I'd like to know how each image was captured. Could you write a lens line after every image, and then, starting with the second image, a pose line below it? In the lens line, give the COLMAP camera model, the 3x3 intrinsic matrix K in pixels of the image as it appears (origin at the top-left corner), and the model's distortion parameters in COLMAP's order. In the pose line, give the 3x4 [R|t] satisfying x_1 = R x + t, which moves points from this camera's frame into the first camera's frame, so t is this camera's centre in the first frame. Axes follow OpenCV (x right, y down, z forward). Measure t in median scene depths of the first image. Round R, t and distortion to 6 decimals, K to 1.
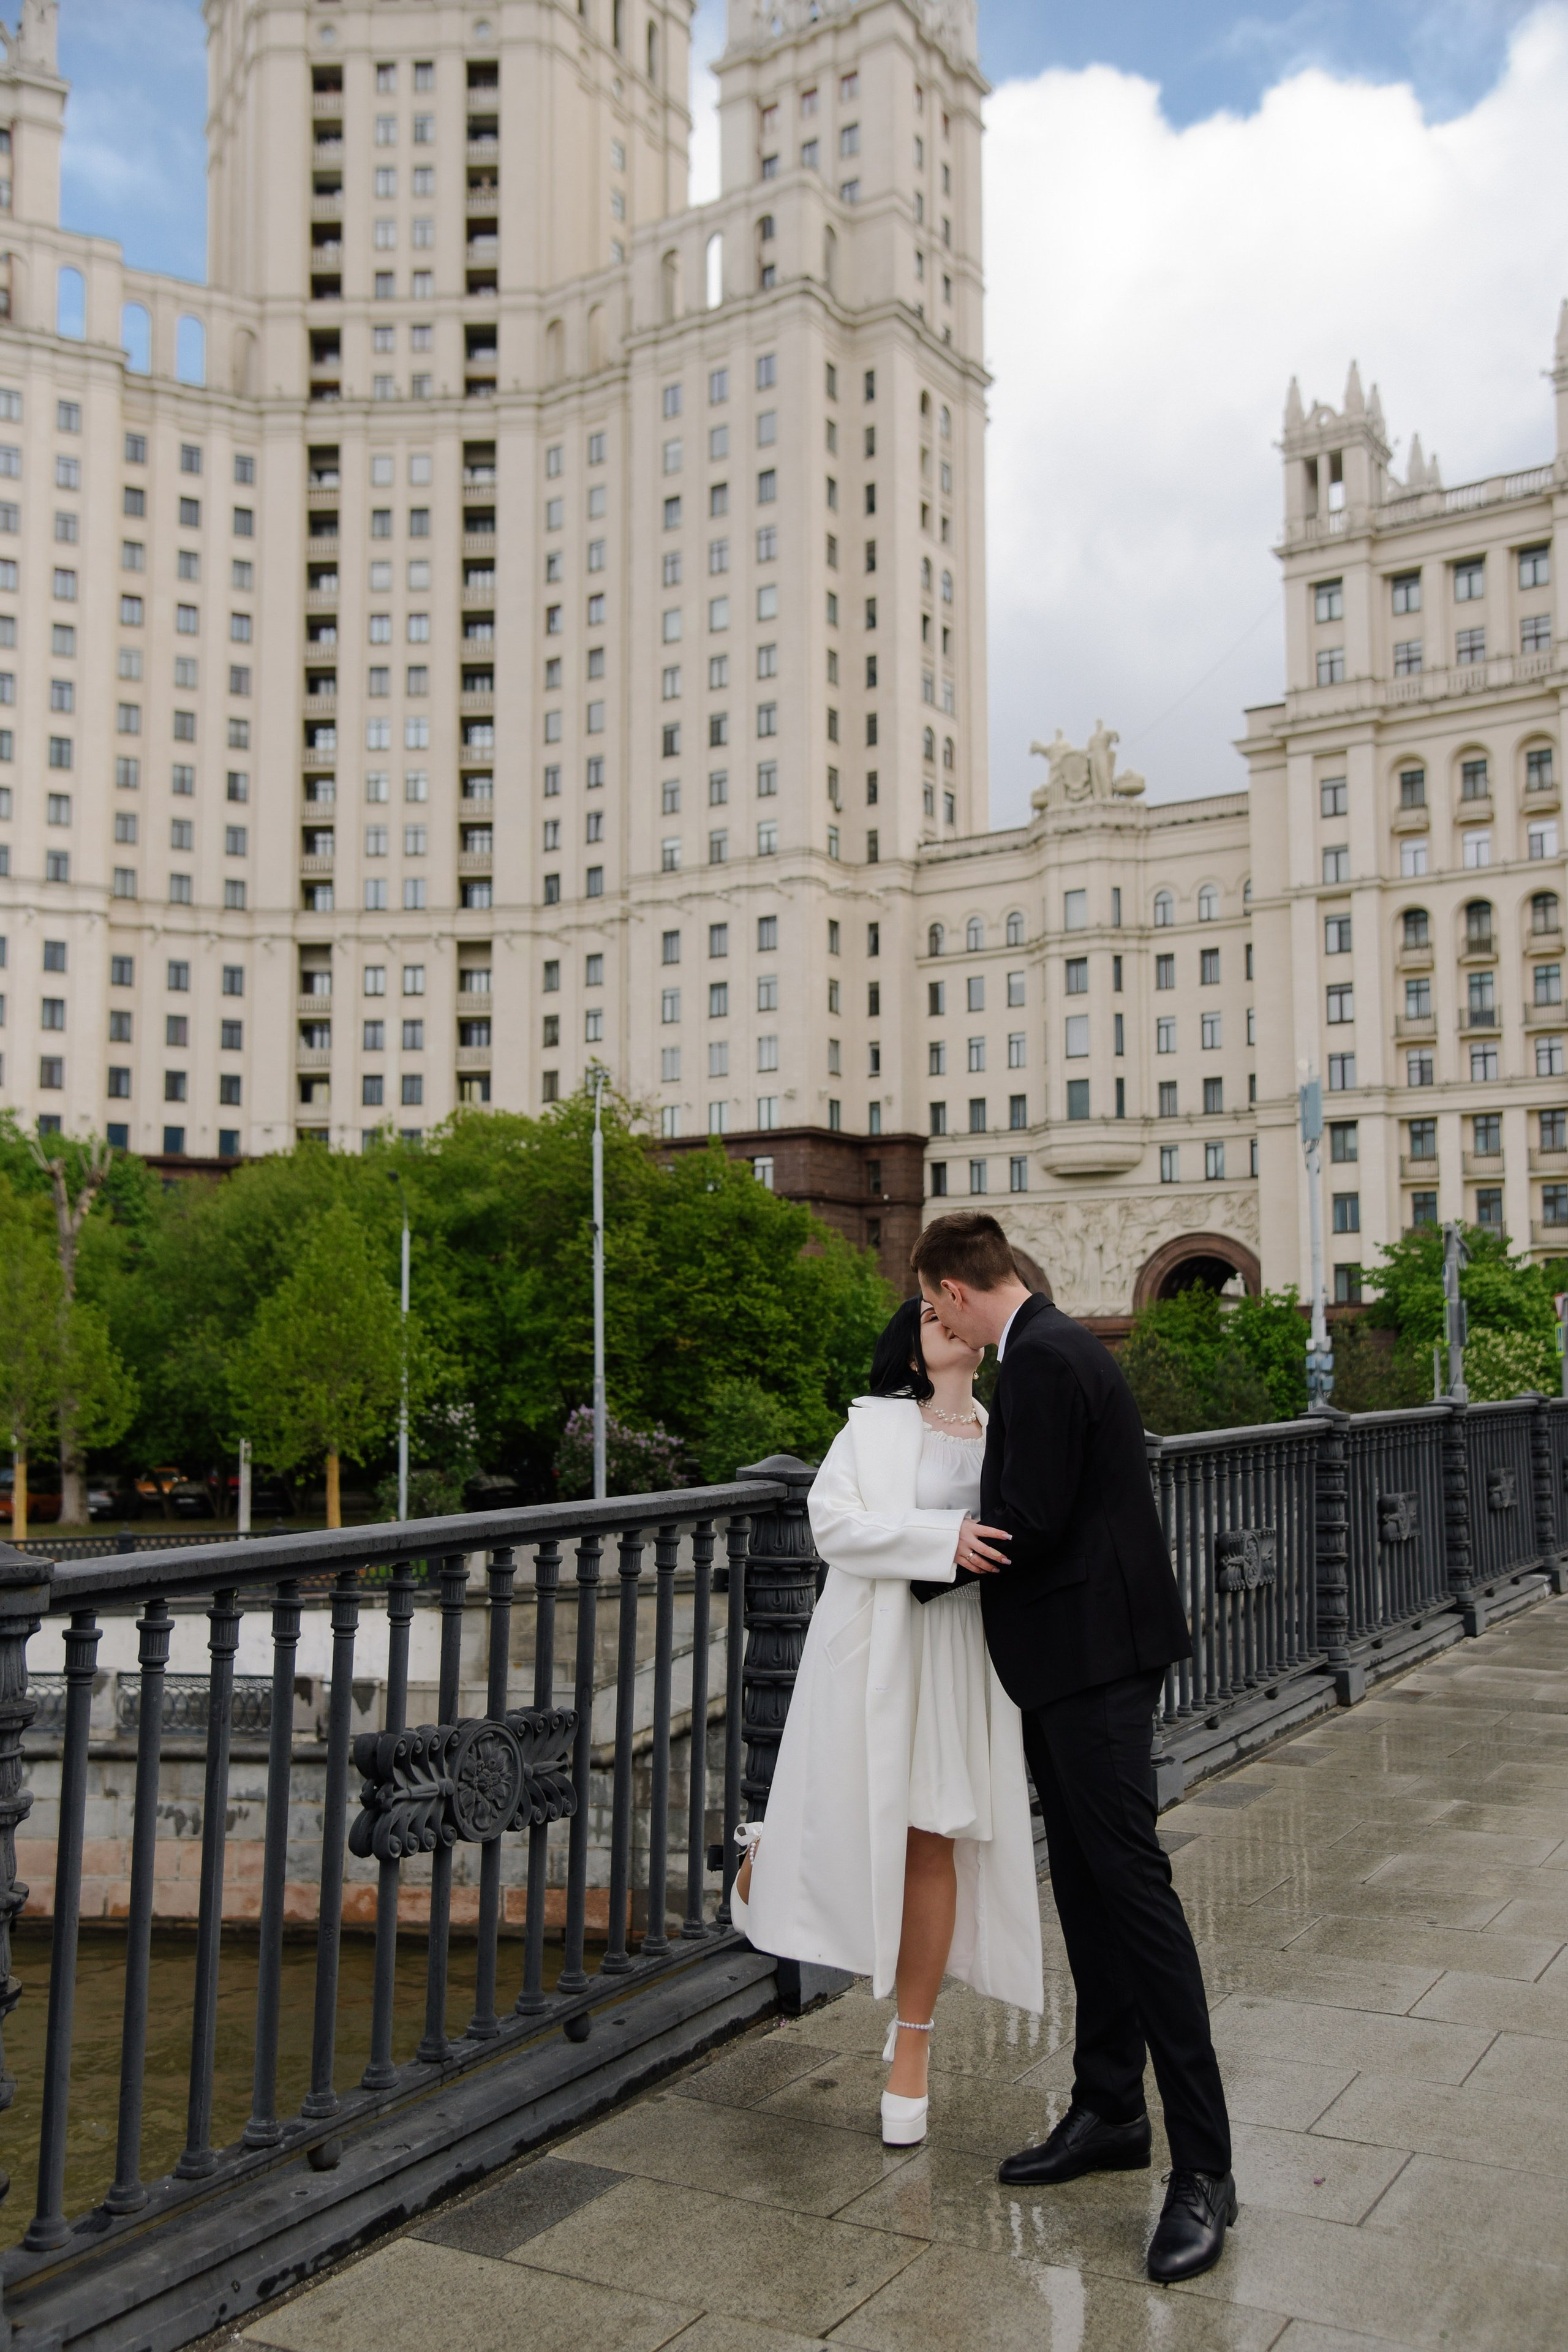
lens RADIAL K [[2140.5, 0, 774.3], [0, 2140.5, 1181.8], [0, 0, 1]] dist [-0.015374, 0.136328]
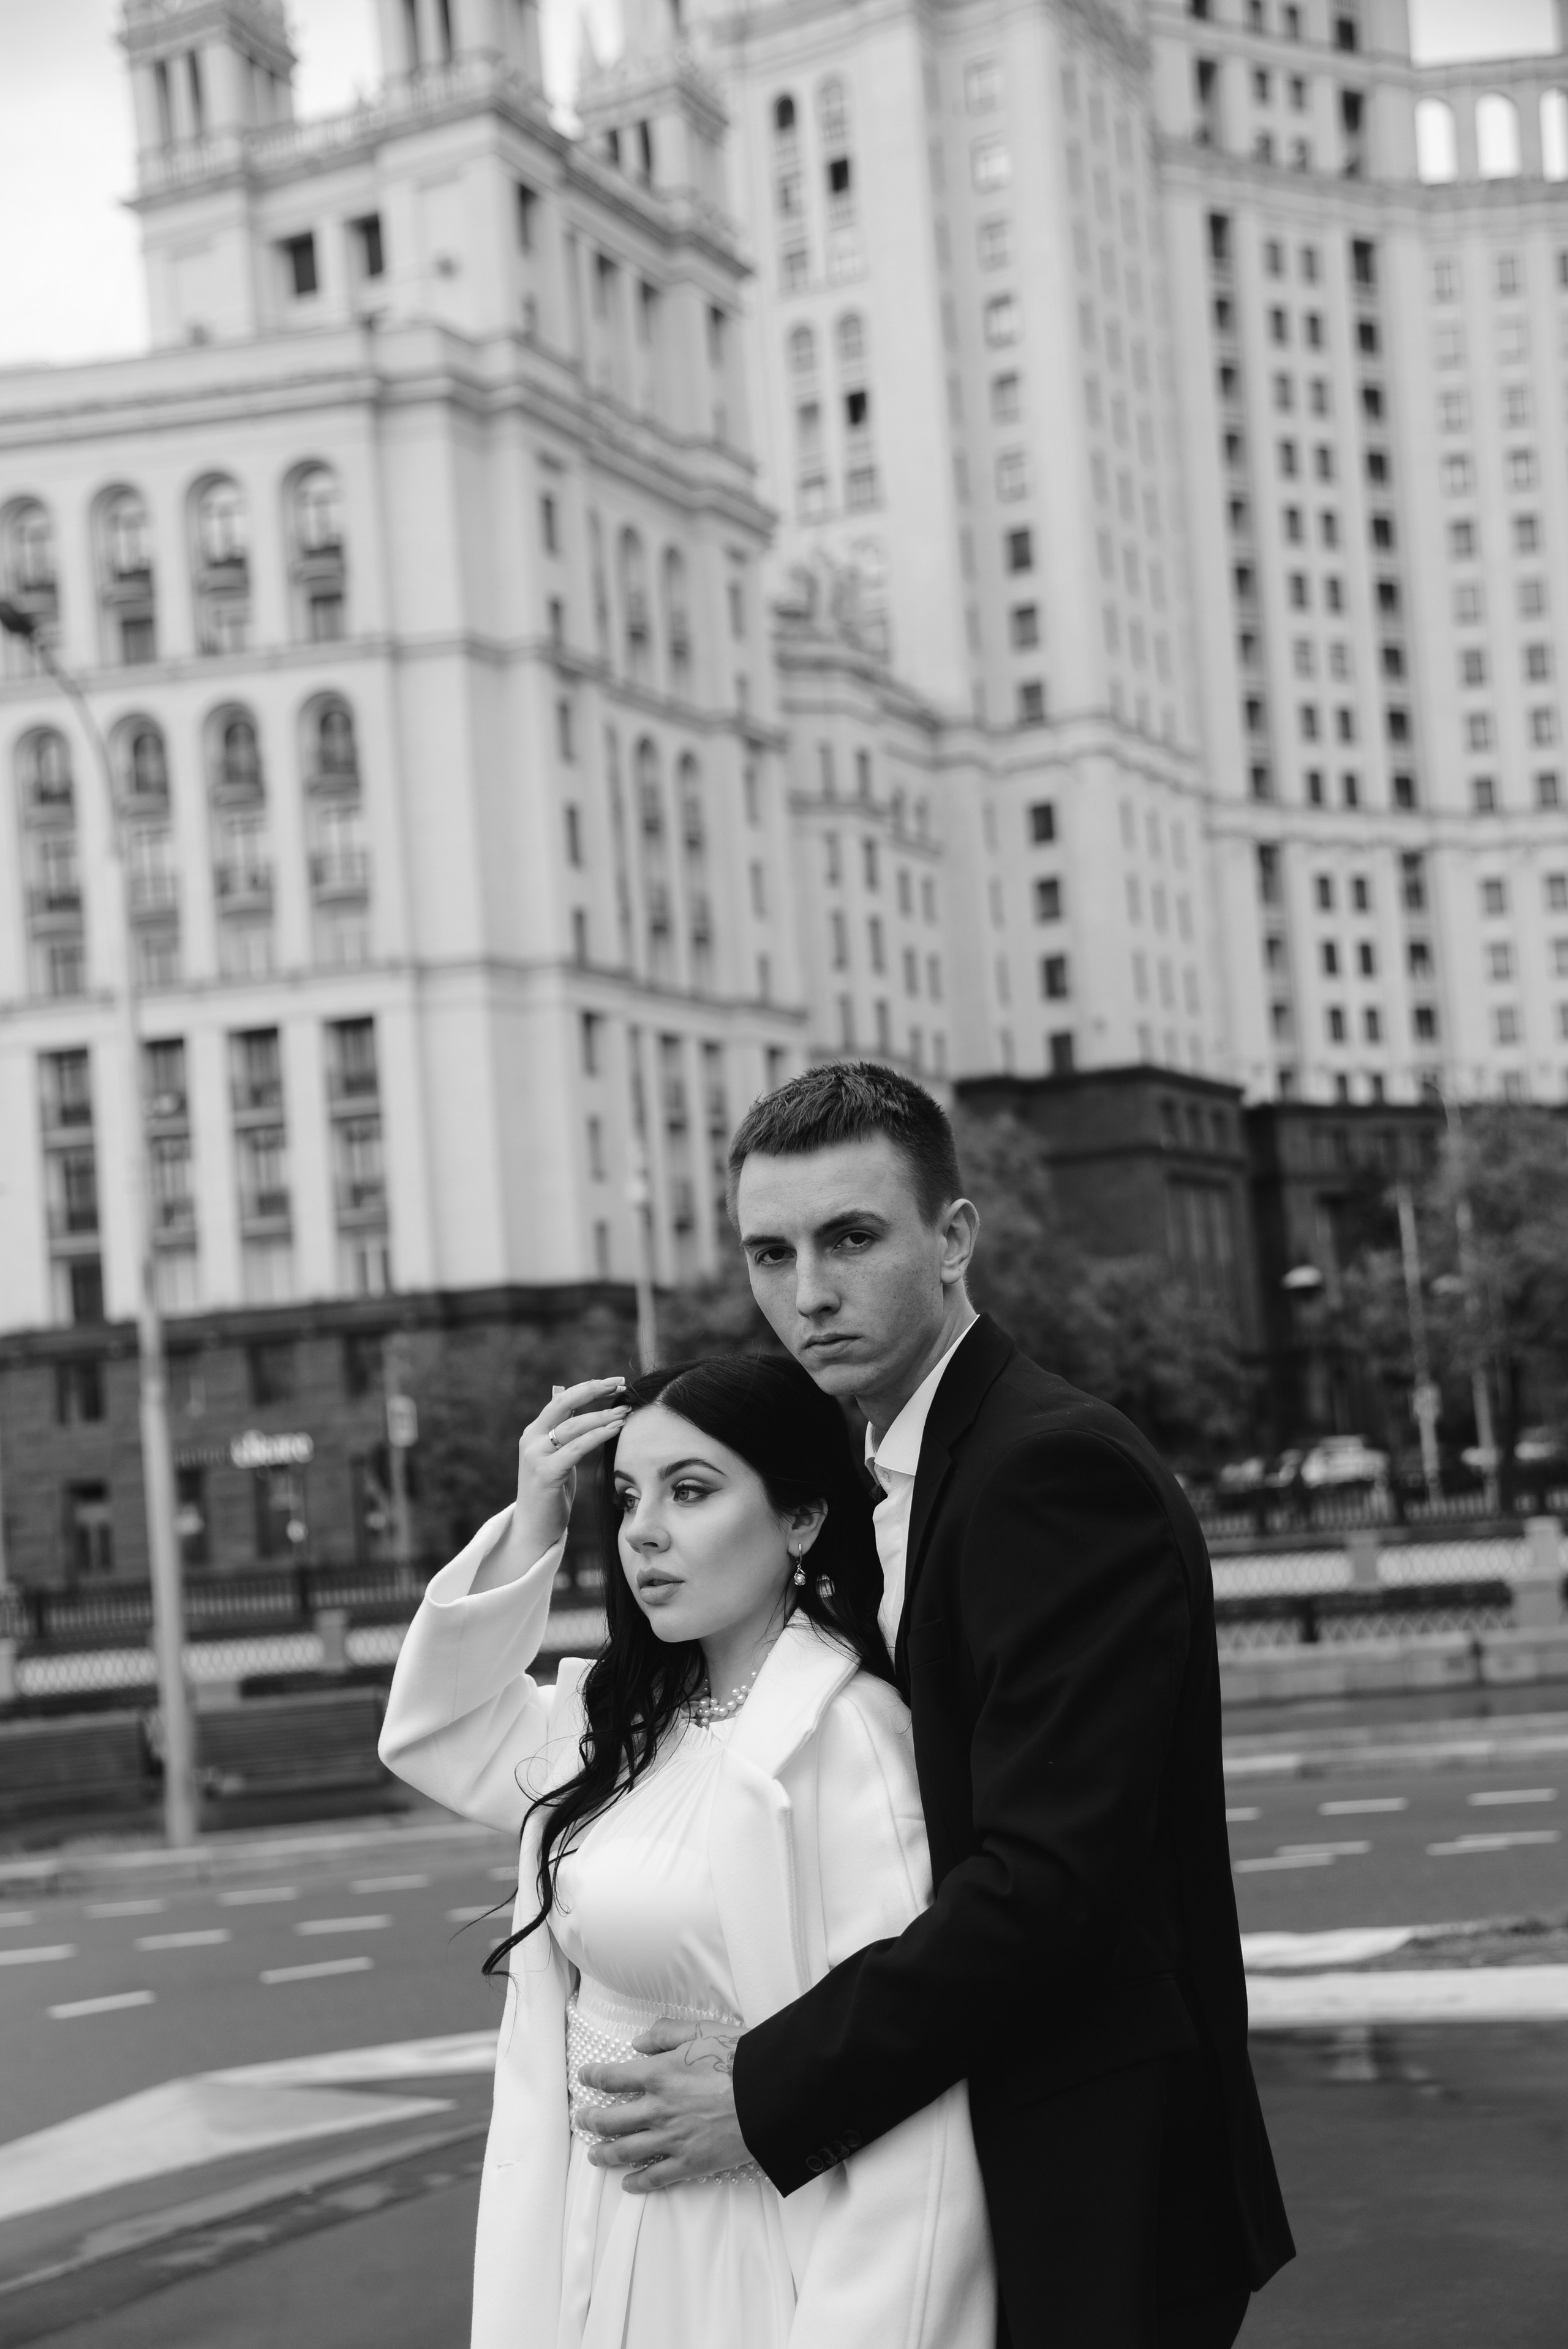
lens RADIAL K [[3270.2, 0, 779.5], [0, 3270.2, 1181.5], [0, 0, 1]] dist [0.252702, 0.102770]
pose [[0.803723, -0.001401, 0.595002, -1.242124], [0.014271, 0.999755, -0.016924, 0.039871], [-0.594833, 0.022093, 0.803546, 0.116559]]
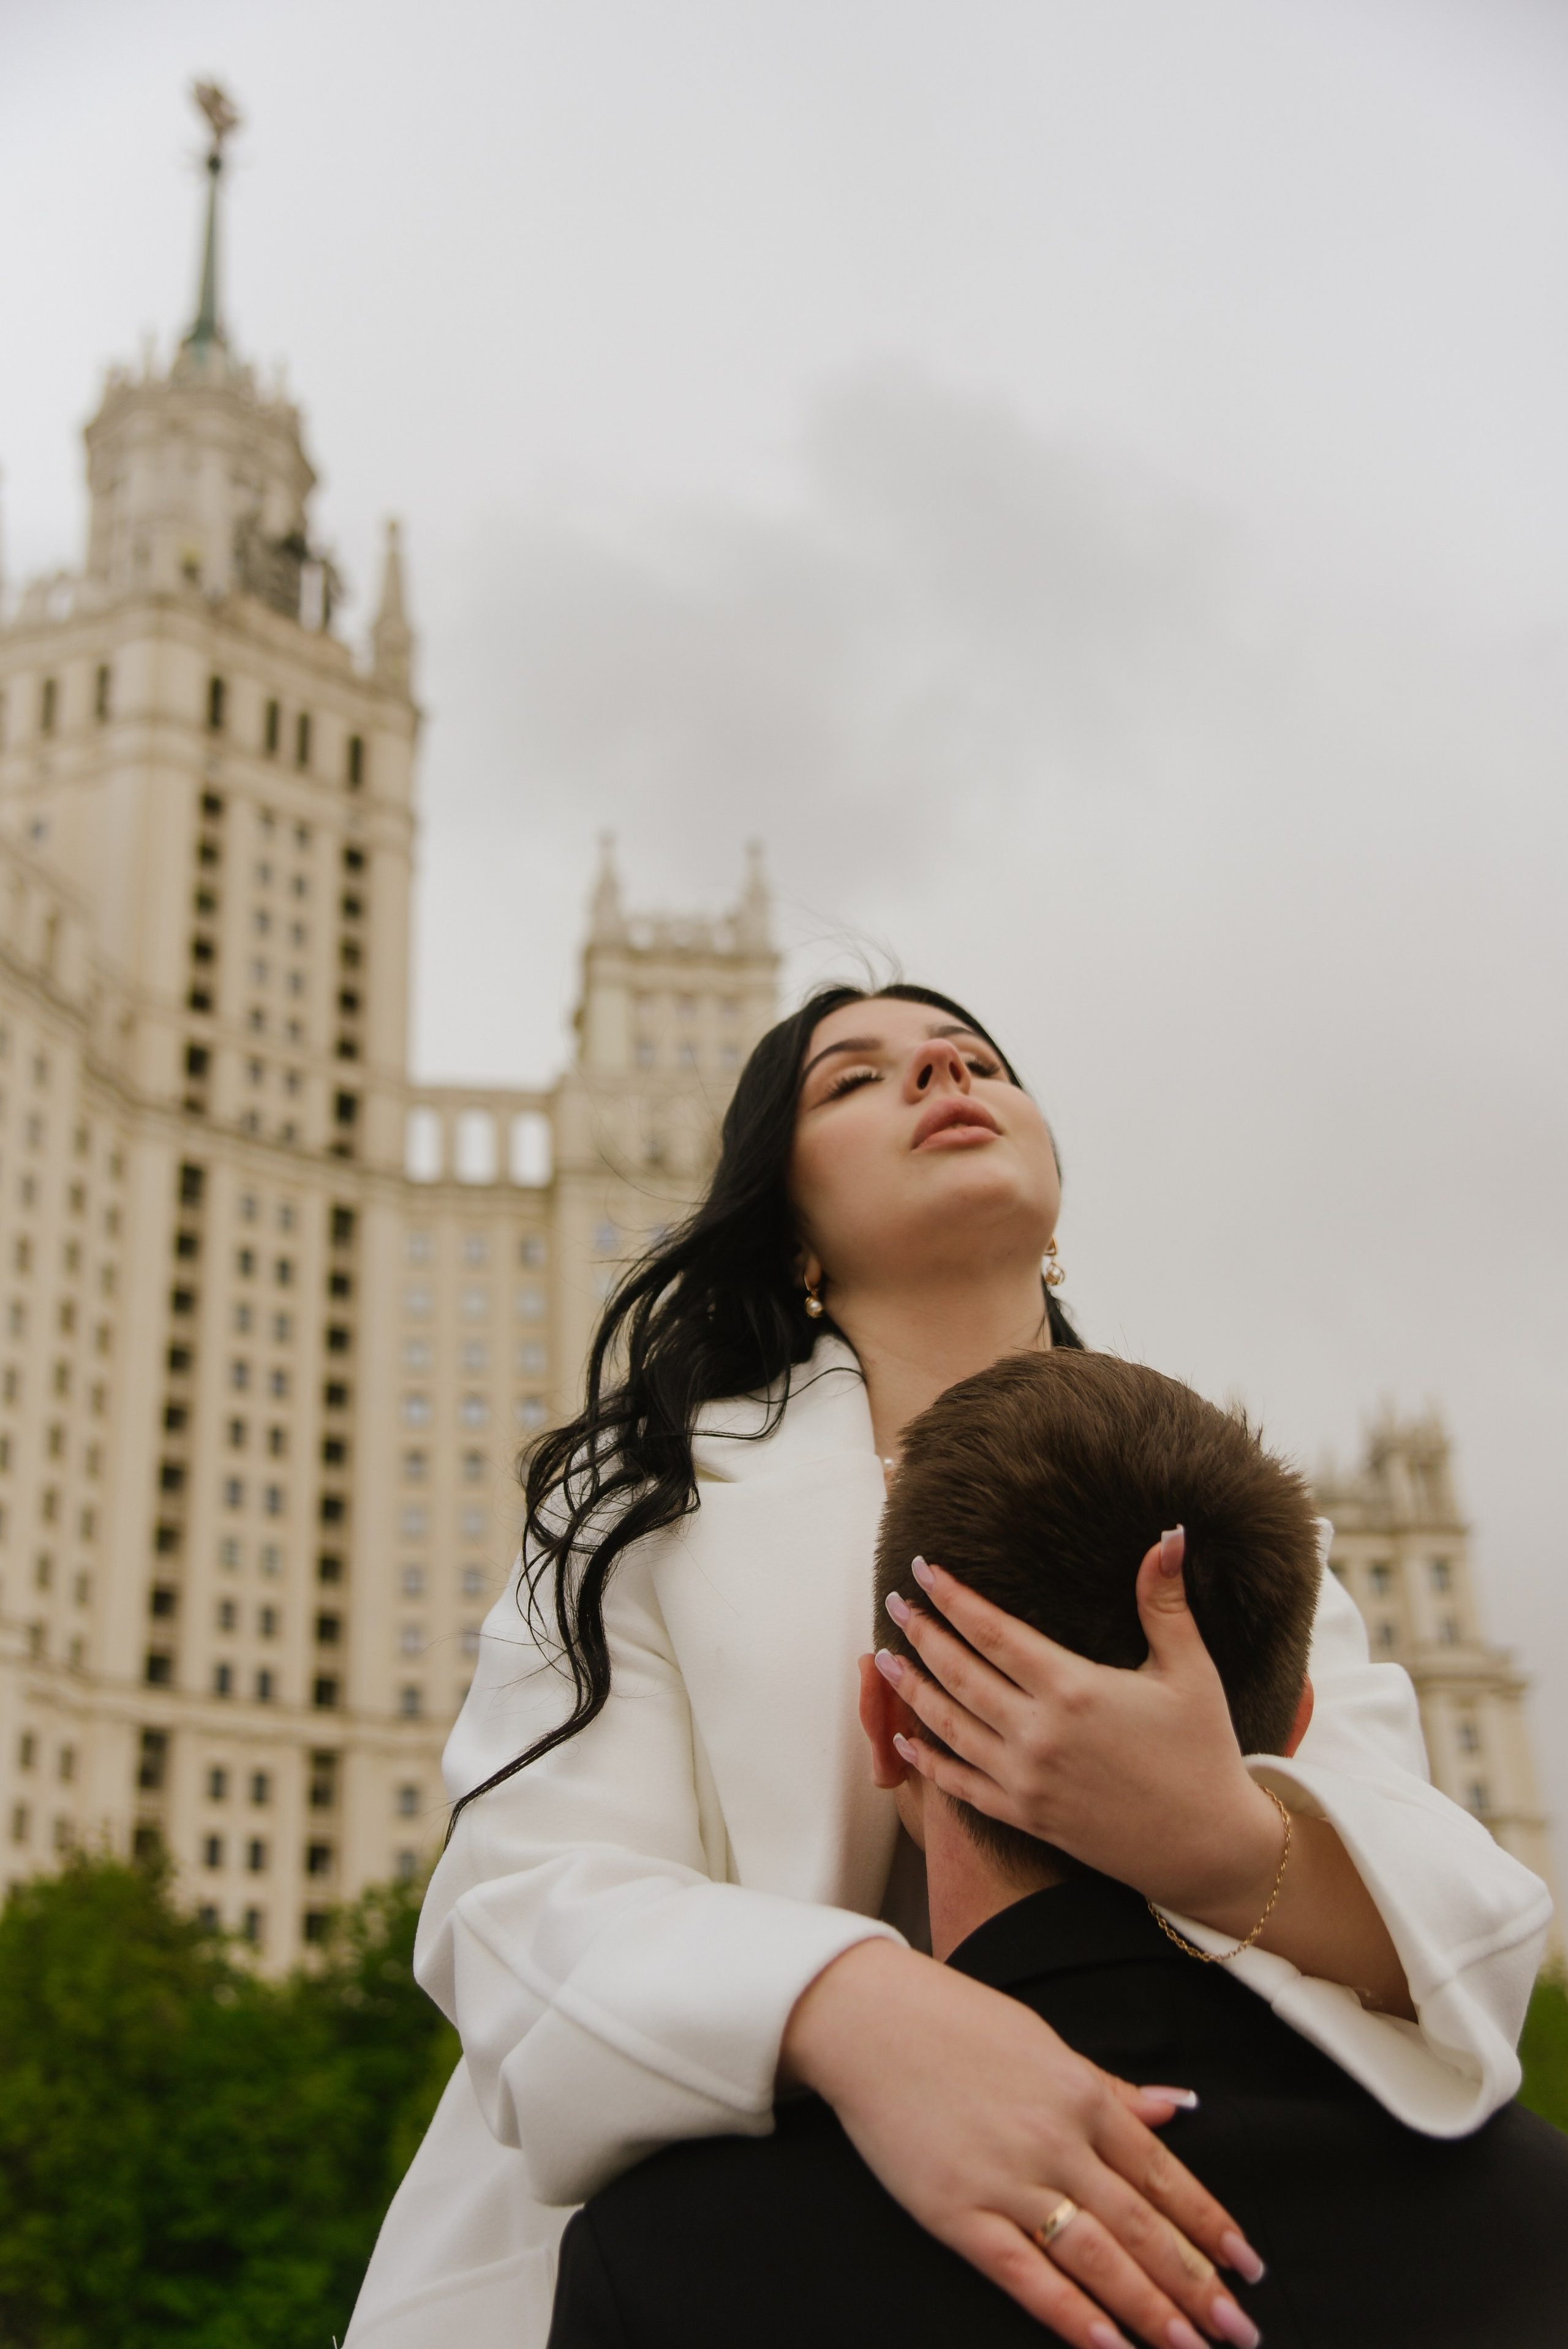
lens RADIAL K [[2482.0, 0, 782.3], [0, 2482.0, 1193.5], [0, 0, 1]] dist [0.071344, 0.049954]
pose [[0.723004, 0.268361, 0.636590, -0.791122], [-0.027555, 0.931937, -0.361571, 0.041704], [-0.690294, 0.243876, 0.681189, 0.143680]]
